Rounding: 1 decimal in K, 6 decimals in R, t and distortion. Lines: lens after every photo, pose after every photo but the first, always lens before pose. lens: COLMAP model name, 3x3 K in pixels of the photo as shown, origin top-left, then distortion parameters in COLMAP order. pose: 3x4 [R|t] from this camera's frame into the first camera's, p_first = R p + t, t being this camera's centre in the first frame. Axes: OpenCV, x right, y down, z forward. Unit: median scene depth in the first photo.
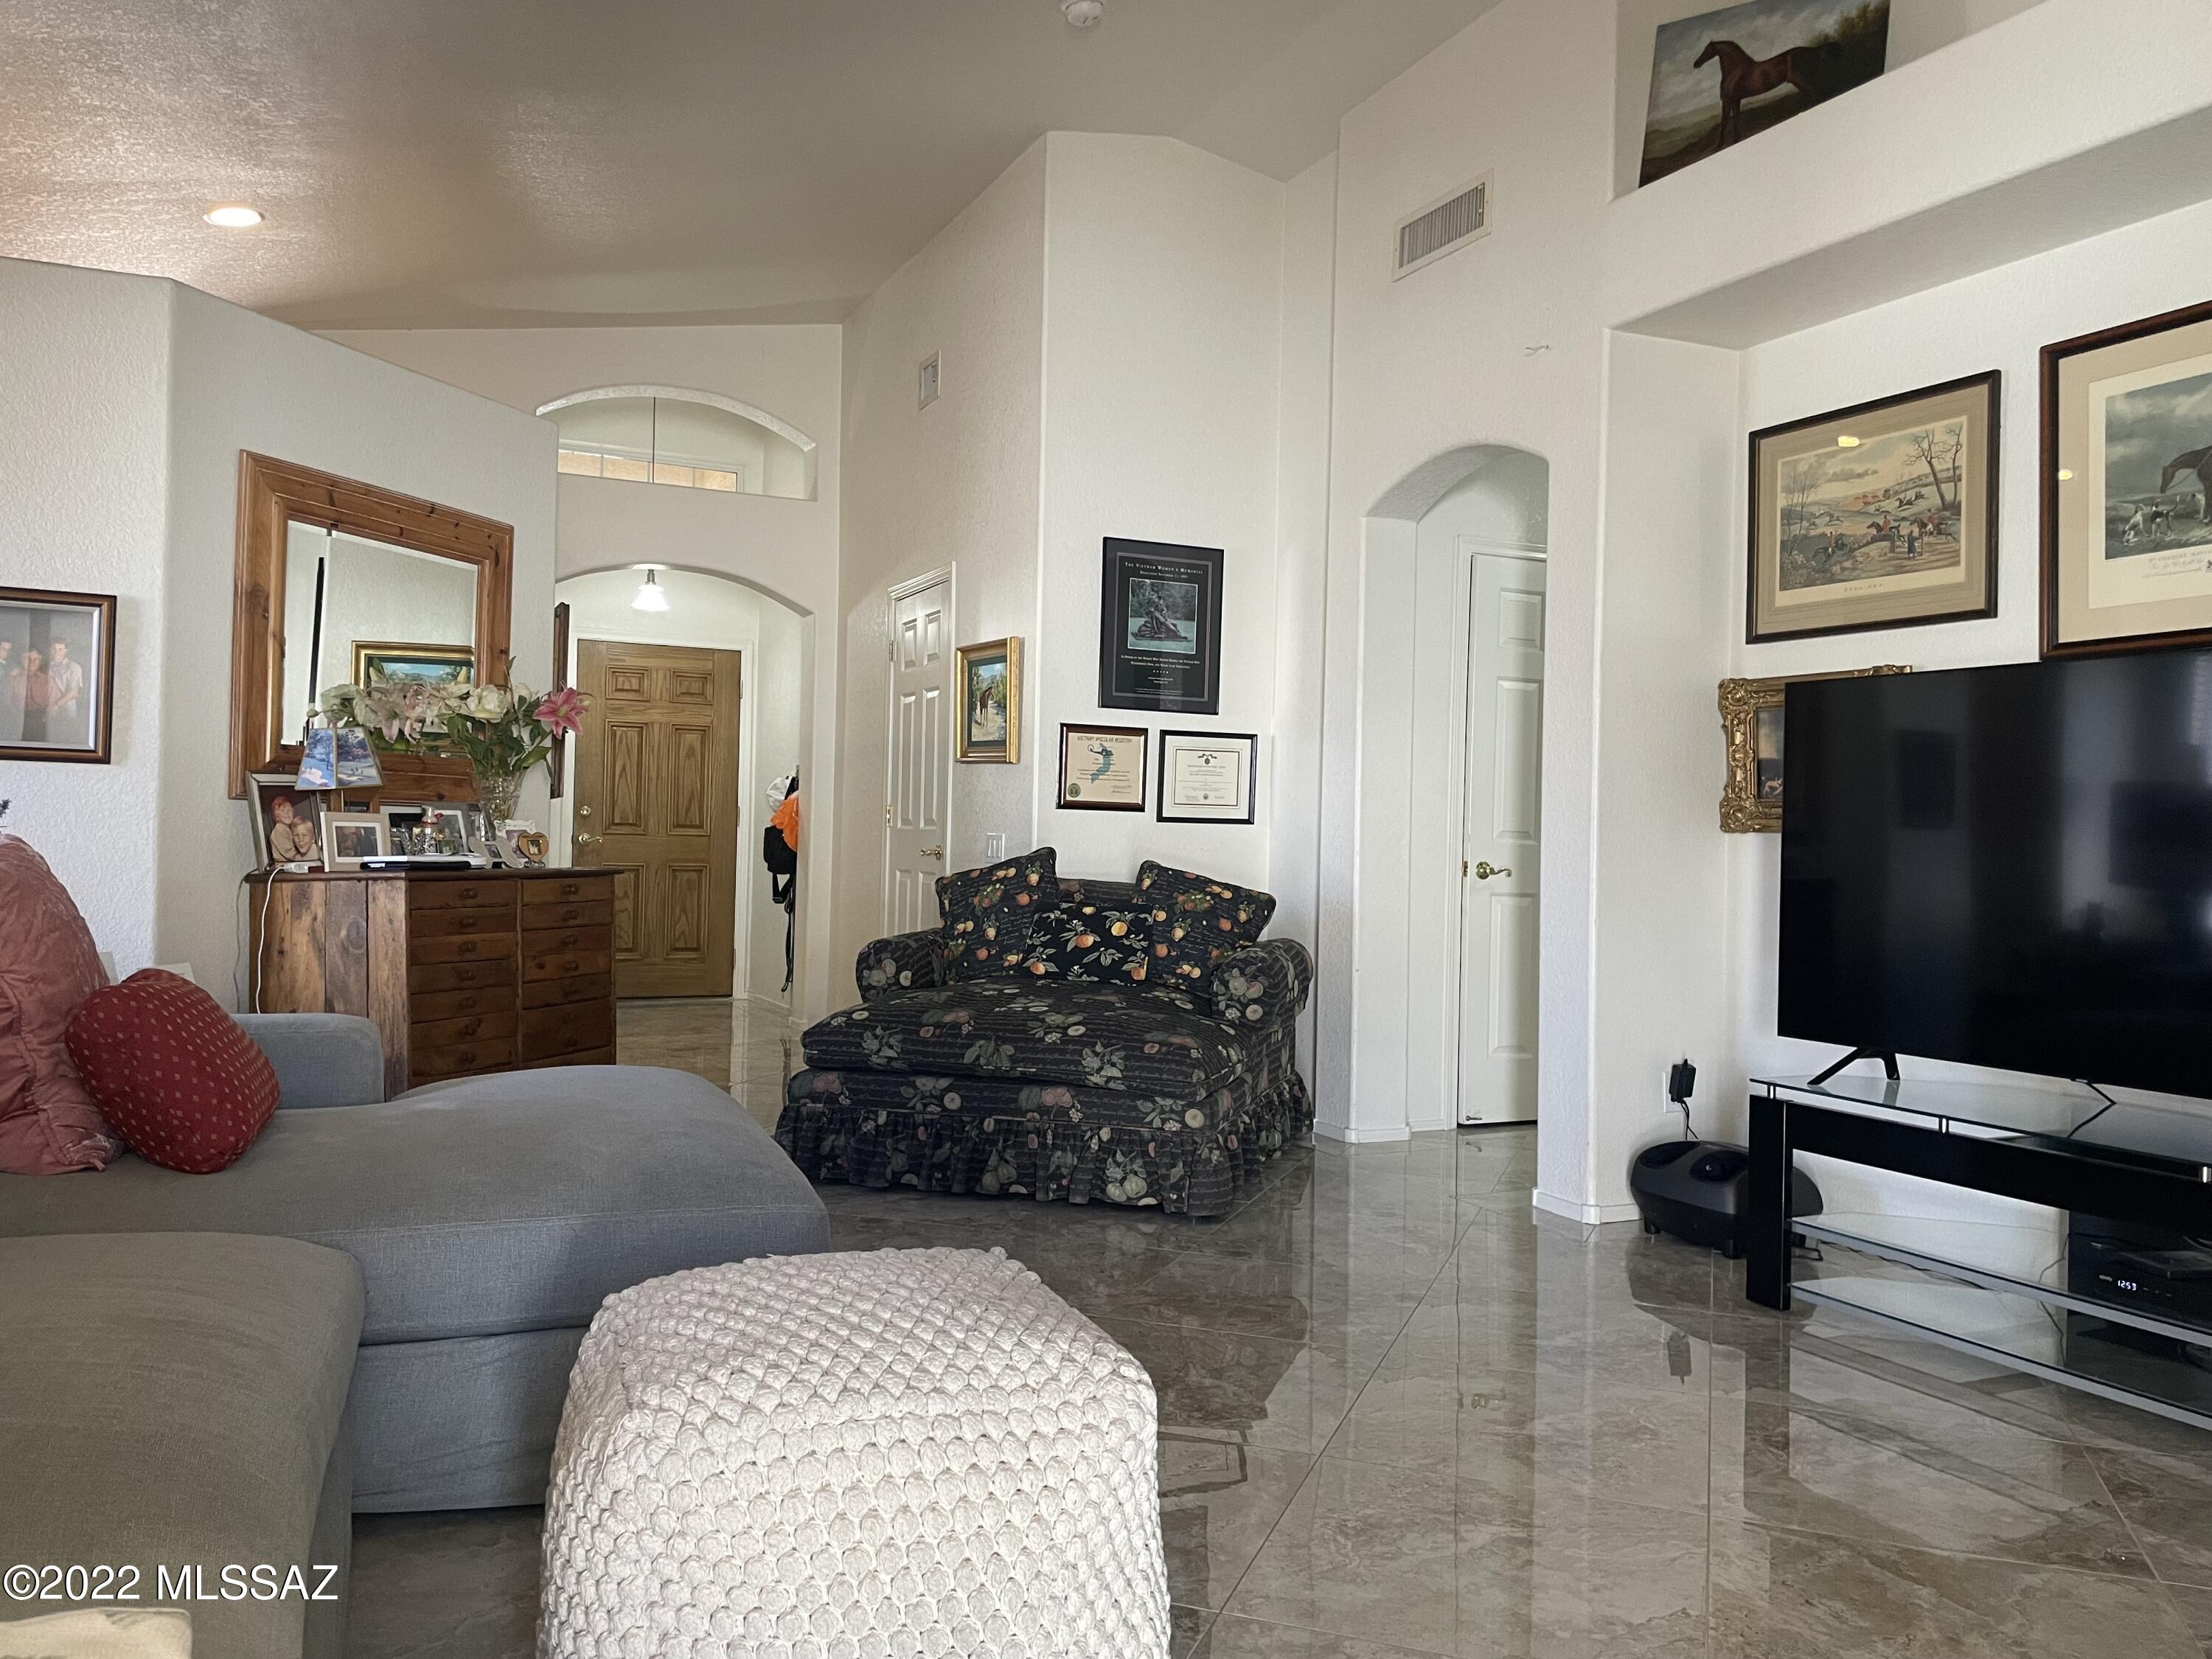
lens RADIAL K [[1663.2, 0, 1101.3], [0, 1663.2, 823.7], [0, 0, 1]] dist [0.095139, -0.120793]
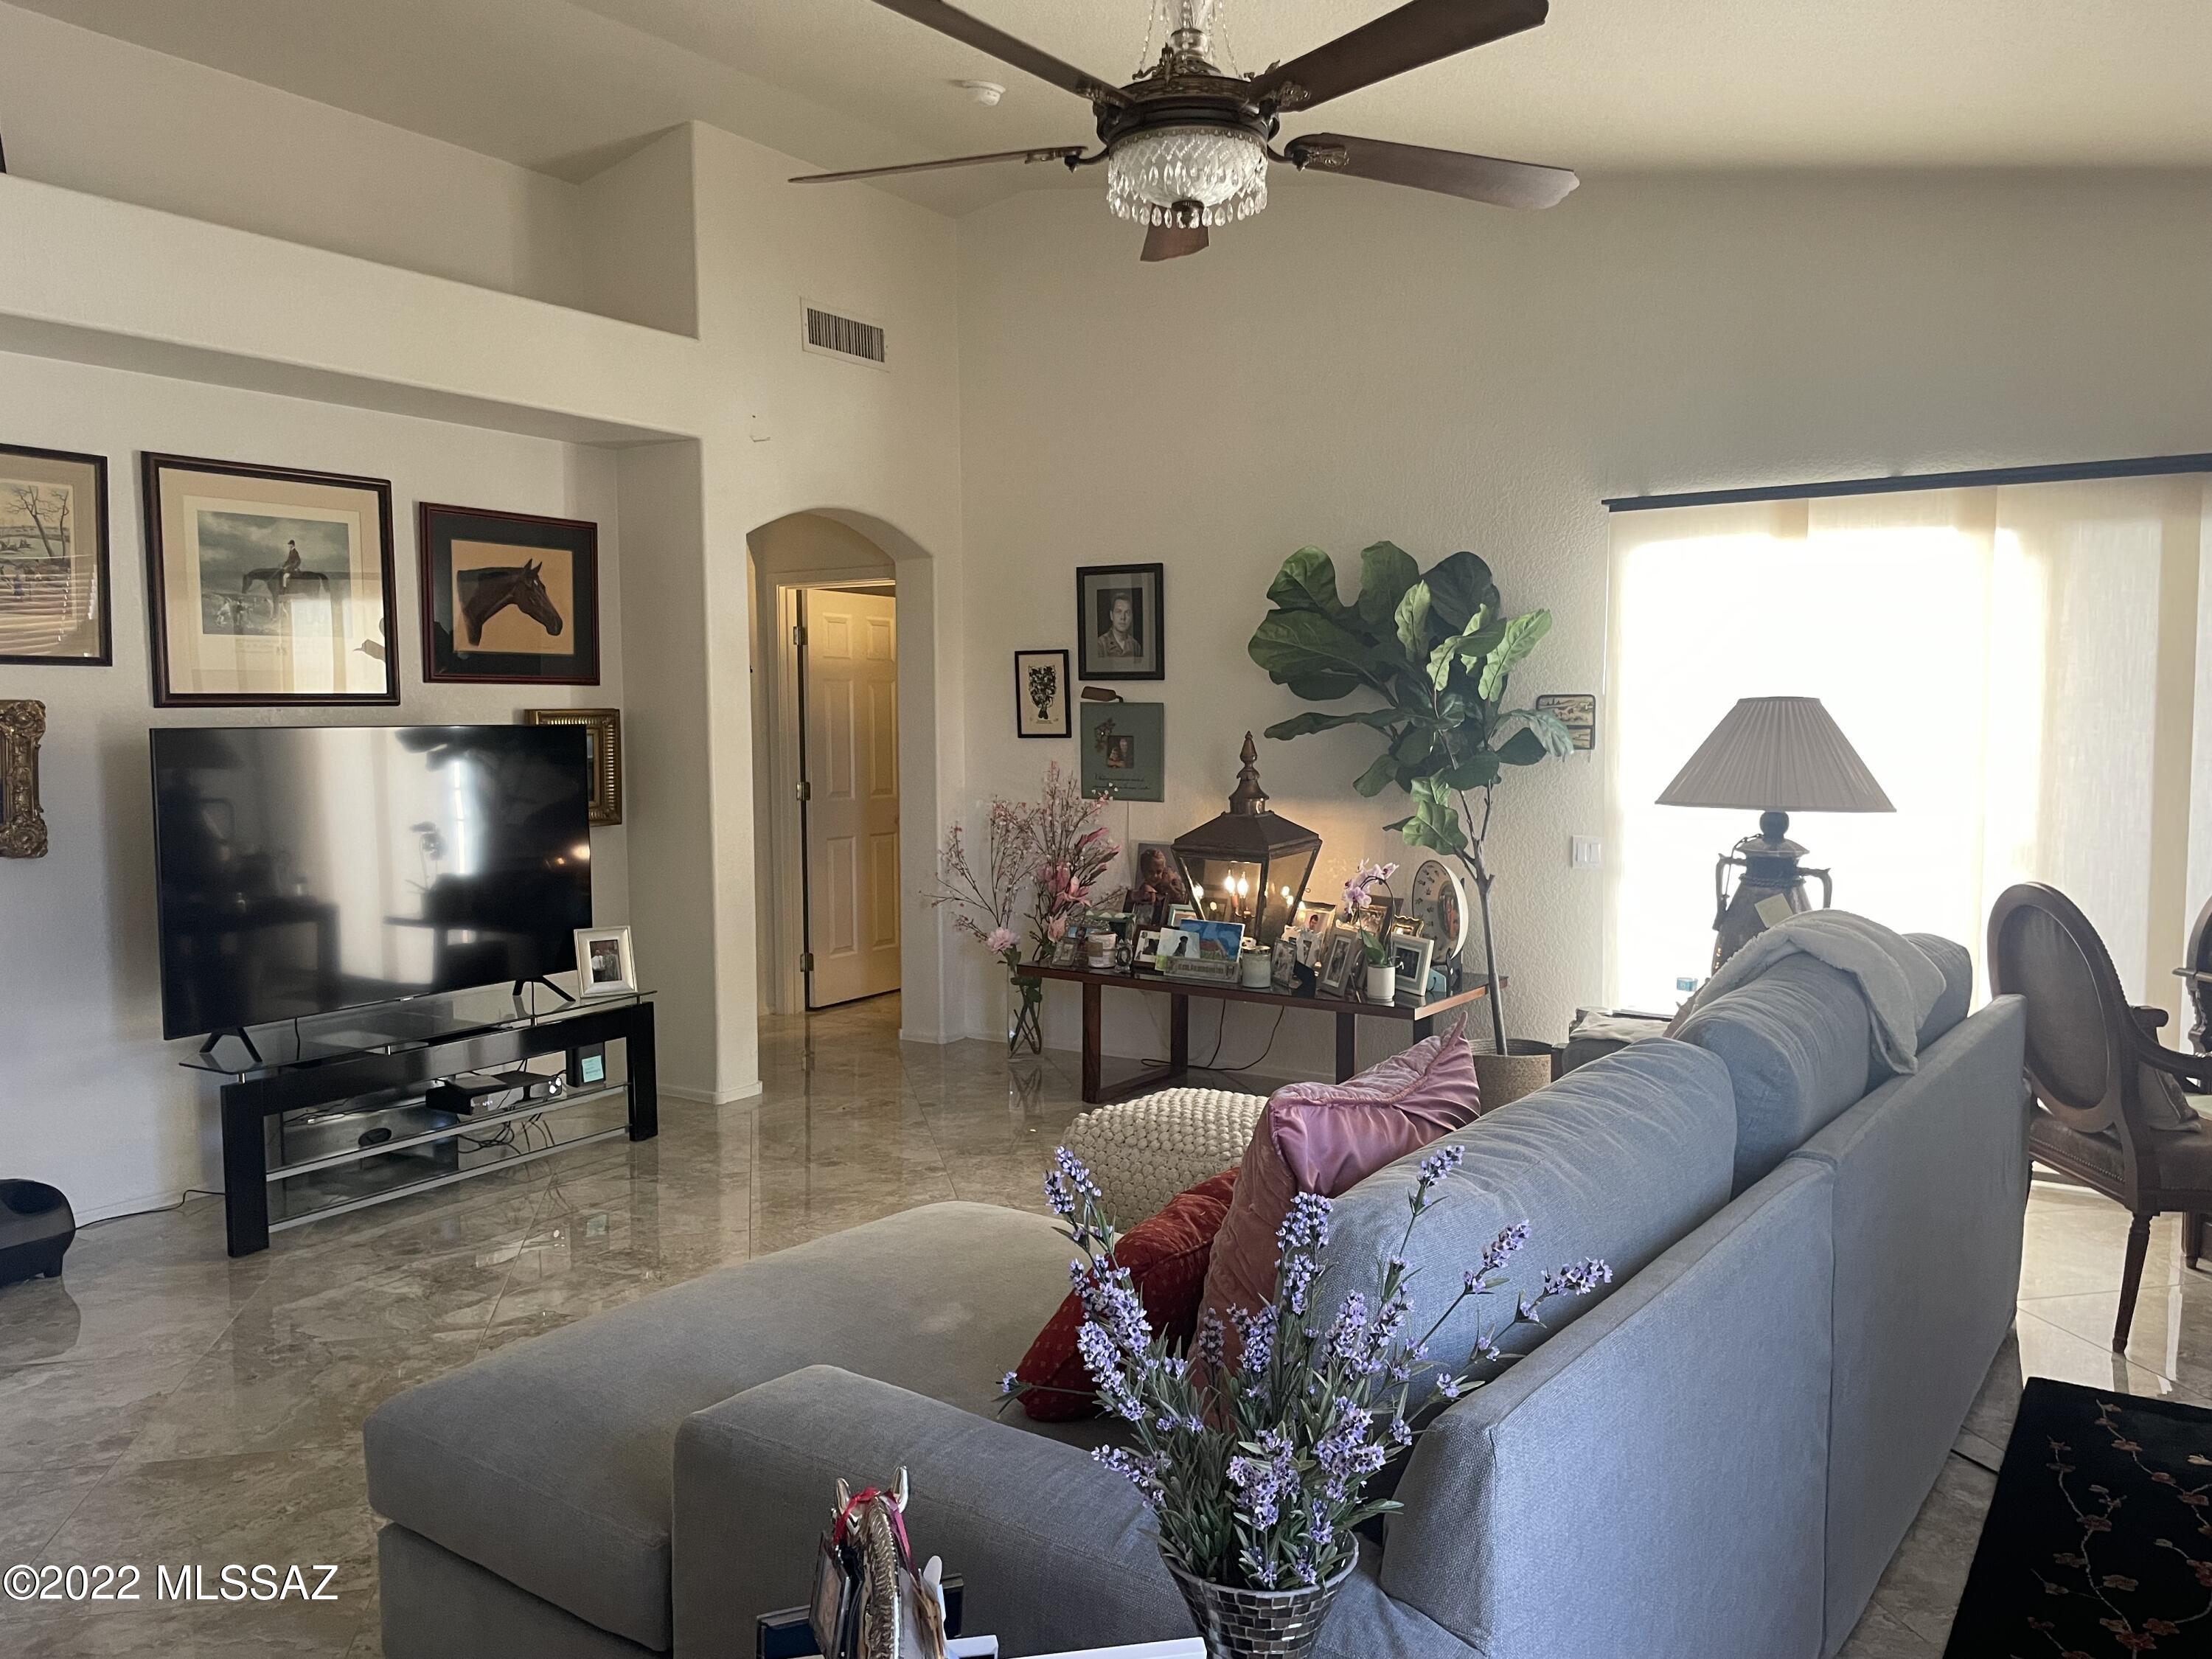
lens RADIAL K [[1663.2, 0, 1130.8], [0, 1663.2, 834.0], [0, 0, 1]] dist [0.095139, -0.120793]
pose [[-0.536435, -0.099686, 0.838033, -0.757624], [-0.026052, 0.994482, 0.101620, -0.124930], [-0.843539, 0.032681, -0.536072, 0.897895]]
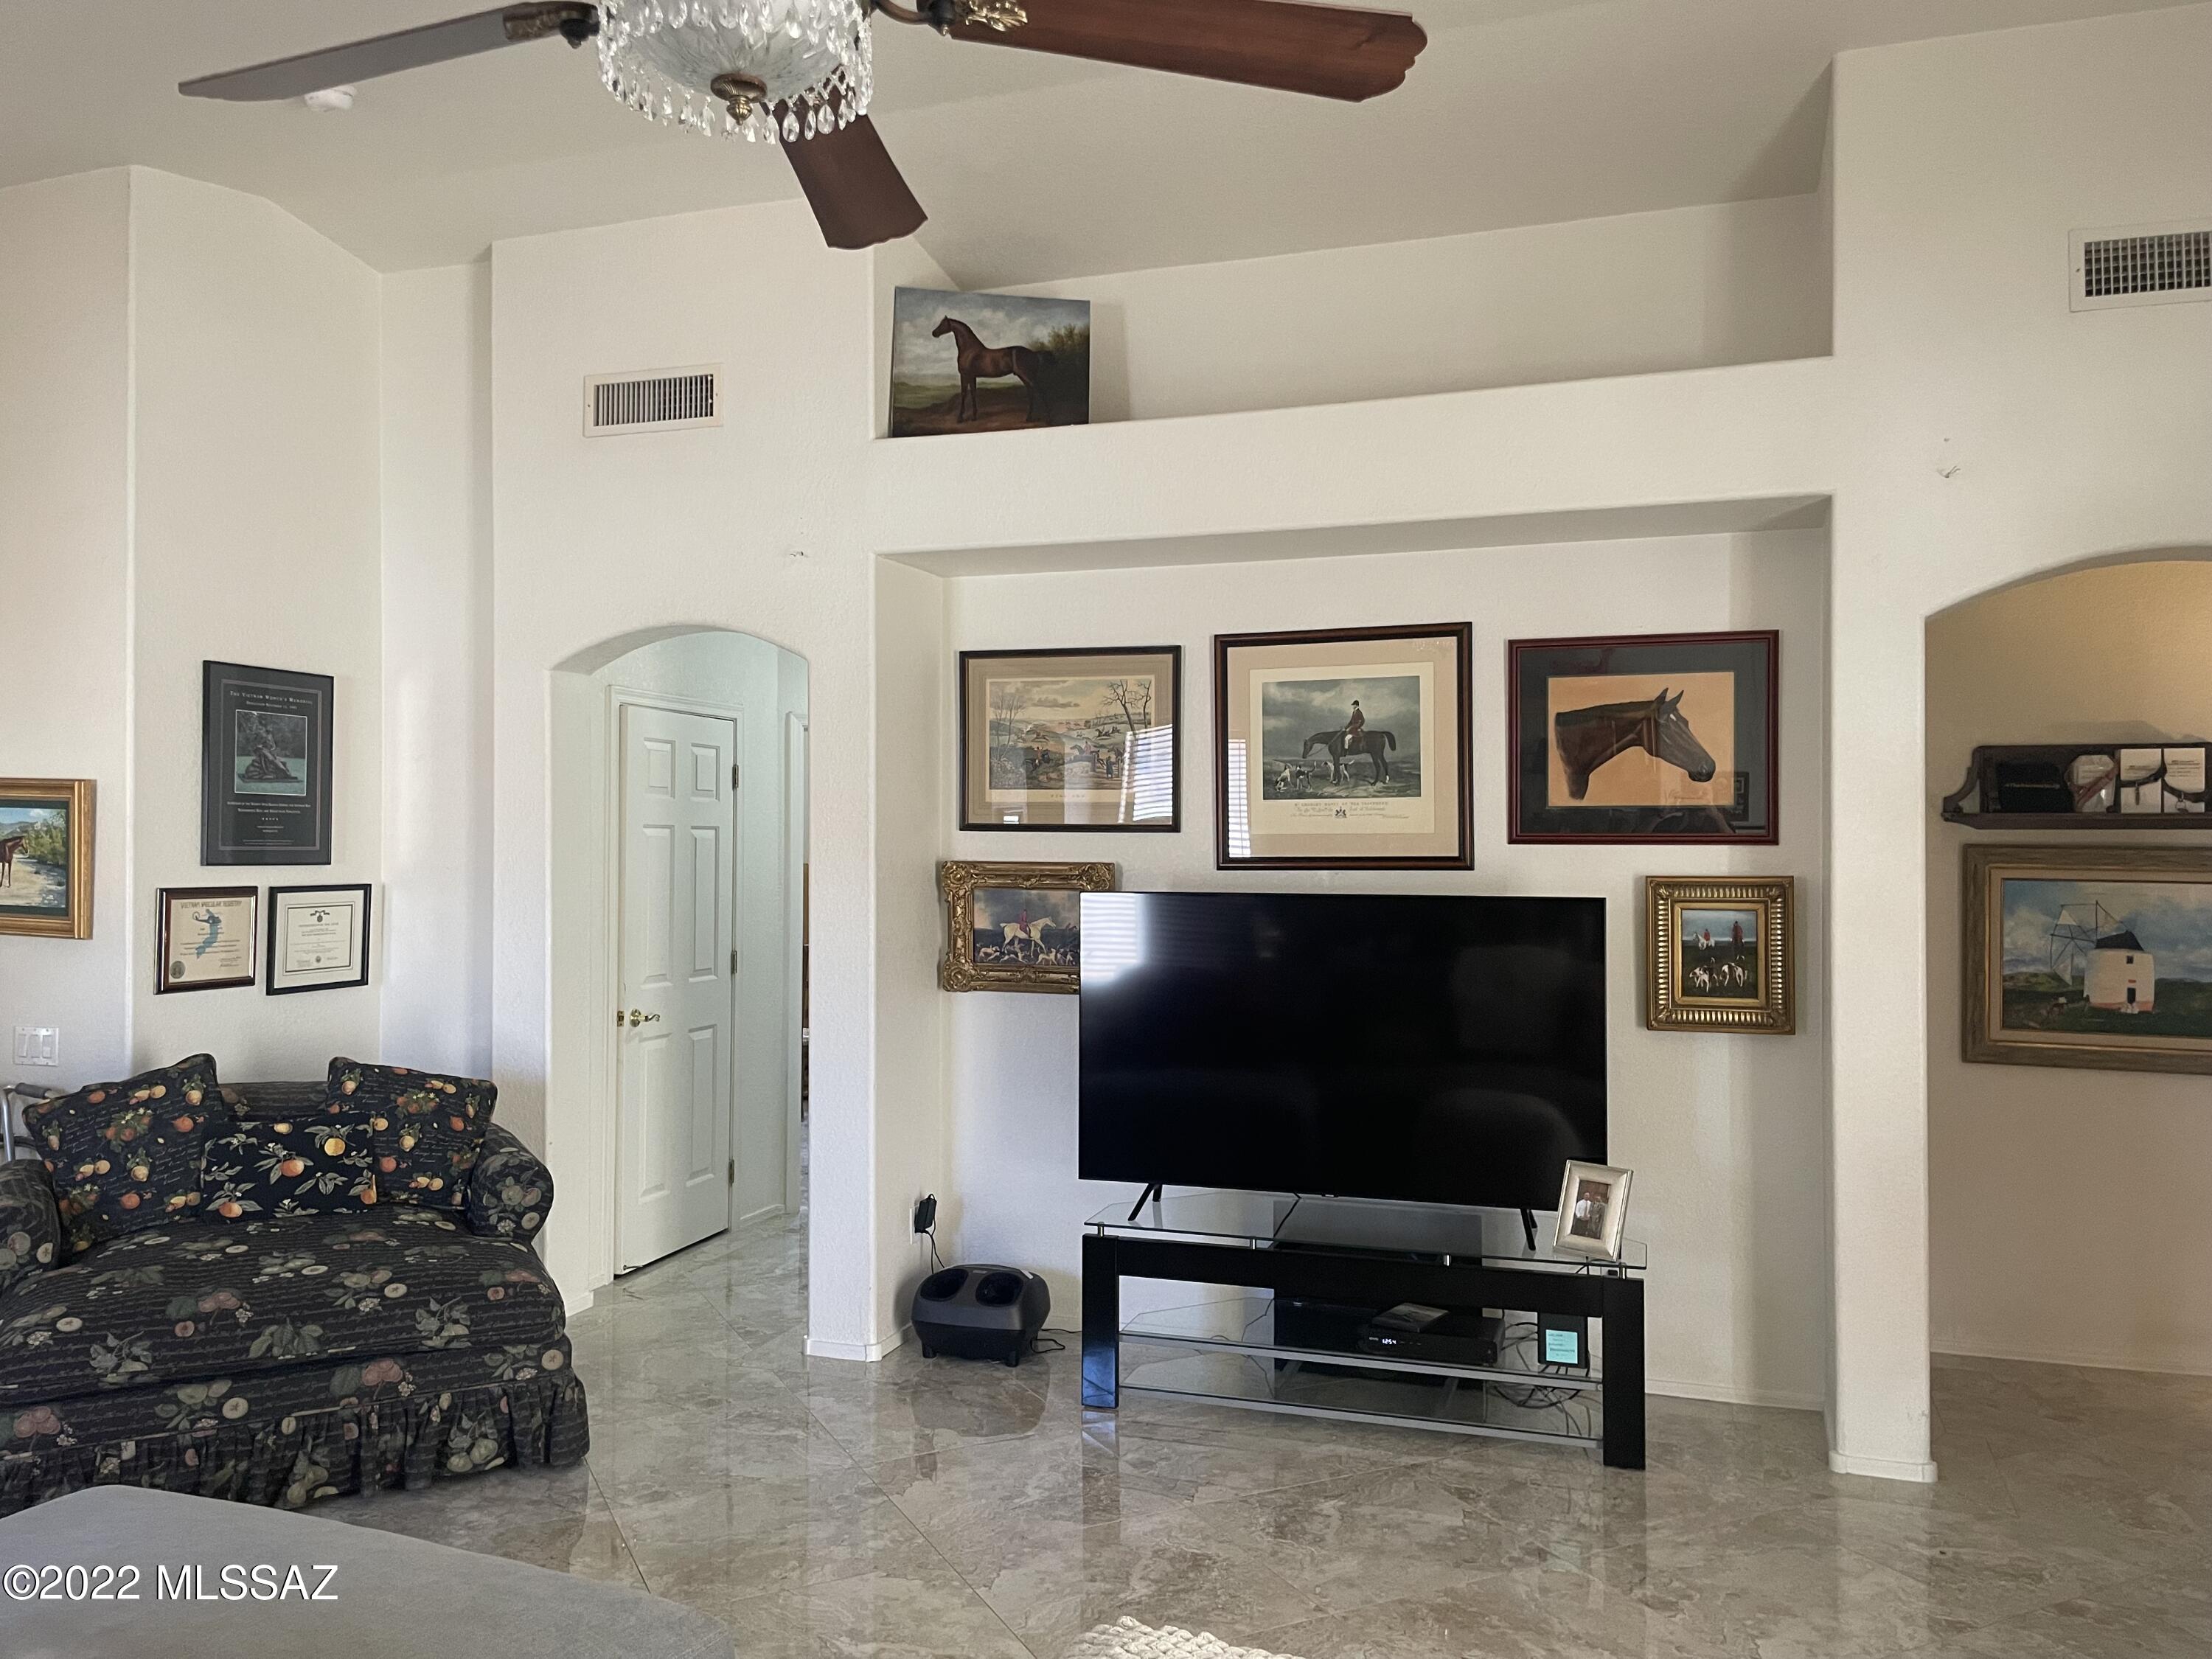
lens RADIAL K [[1663.2, 0, 1117.0], [0, 1663.2, 838.1], [0, 0, 1]] dist [0.095139, -0.120793]
pose [[0.693384, -0.019347, 0.720308, -0.381459], [0.011197, 0.999808, 0.016075, -0.120505], [-0.720481, -0.003081, 0.693468, 0.117700]]
